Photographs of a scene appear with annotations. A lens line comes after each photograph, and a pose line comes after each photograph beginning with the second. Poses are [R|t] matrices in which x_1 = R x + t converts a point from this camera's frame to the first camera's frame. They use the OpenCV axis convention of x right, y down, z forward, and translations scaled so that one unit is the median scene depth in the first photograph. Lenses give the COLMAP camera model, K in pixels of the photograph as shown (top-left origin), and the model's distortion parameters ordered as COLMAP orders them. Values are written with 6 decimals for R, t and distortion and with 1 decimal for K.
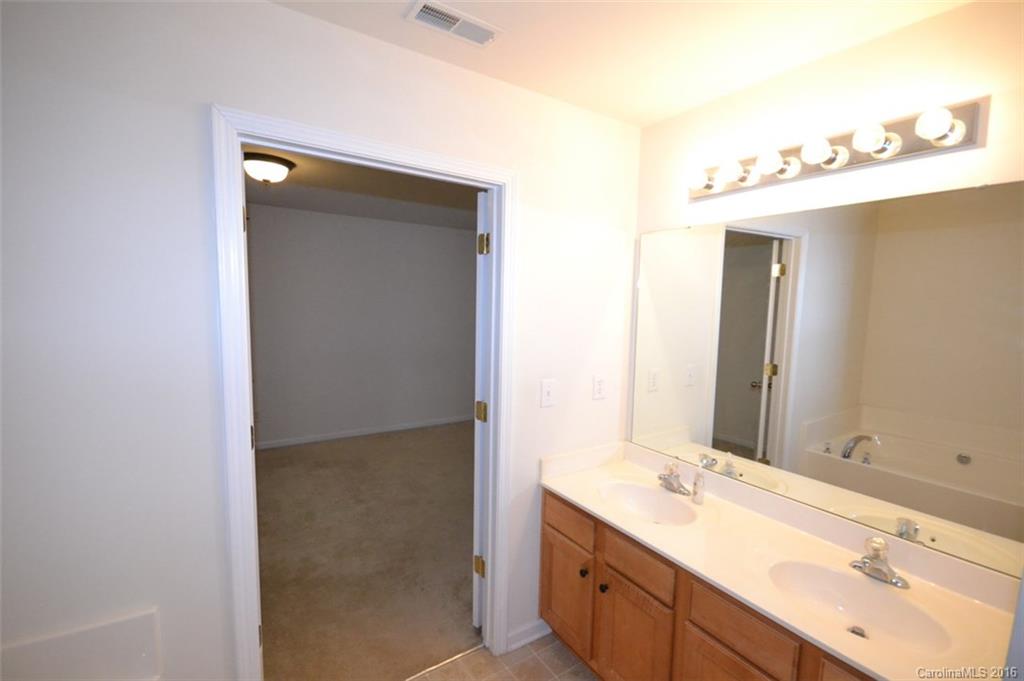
lens RADIAL K [[457.2, 0, 512.0], [0, 457.2, 340.5], [0, 0, 1]] dist [-0.003684, -0.000200]
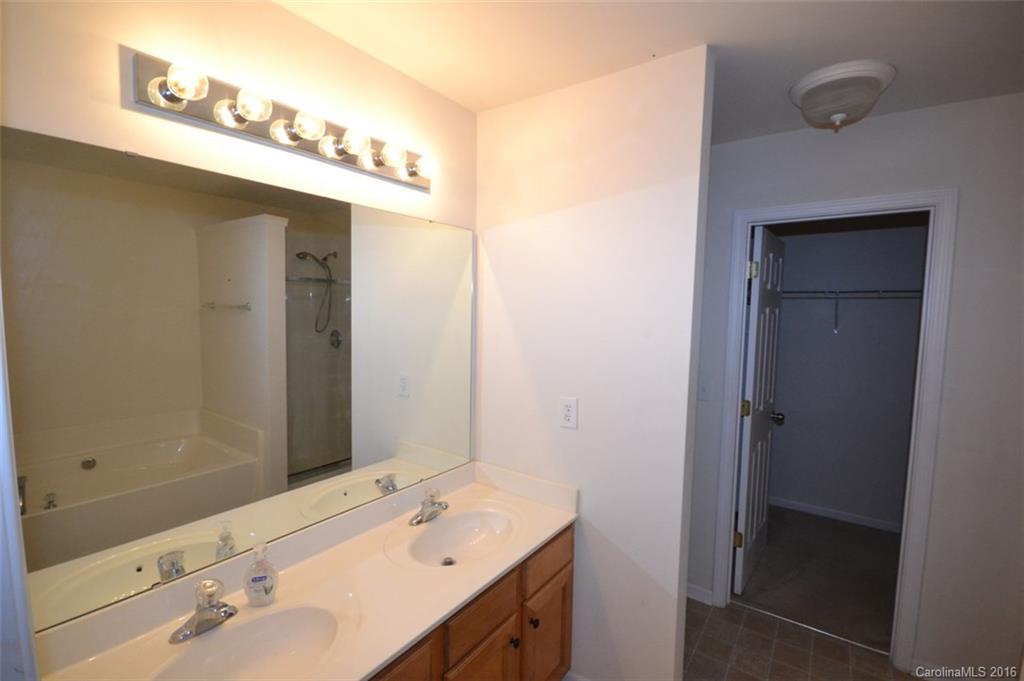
lens RADIAL K [[457.2, 0, 512.0], [0, 457.2, 340.5], [0, 0, 1]] dist [-0.003684, -0.000200]
pose [[-0.351320, -0.078074, 0.932995, -0.321194], [0.071427, 0.991378, 0.109855, -0.062091], [-0.933527, 0.105236, -0.342714, 0.975571]]
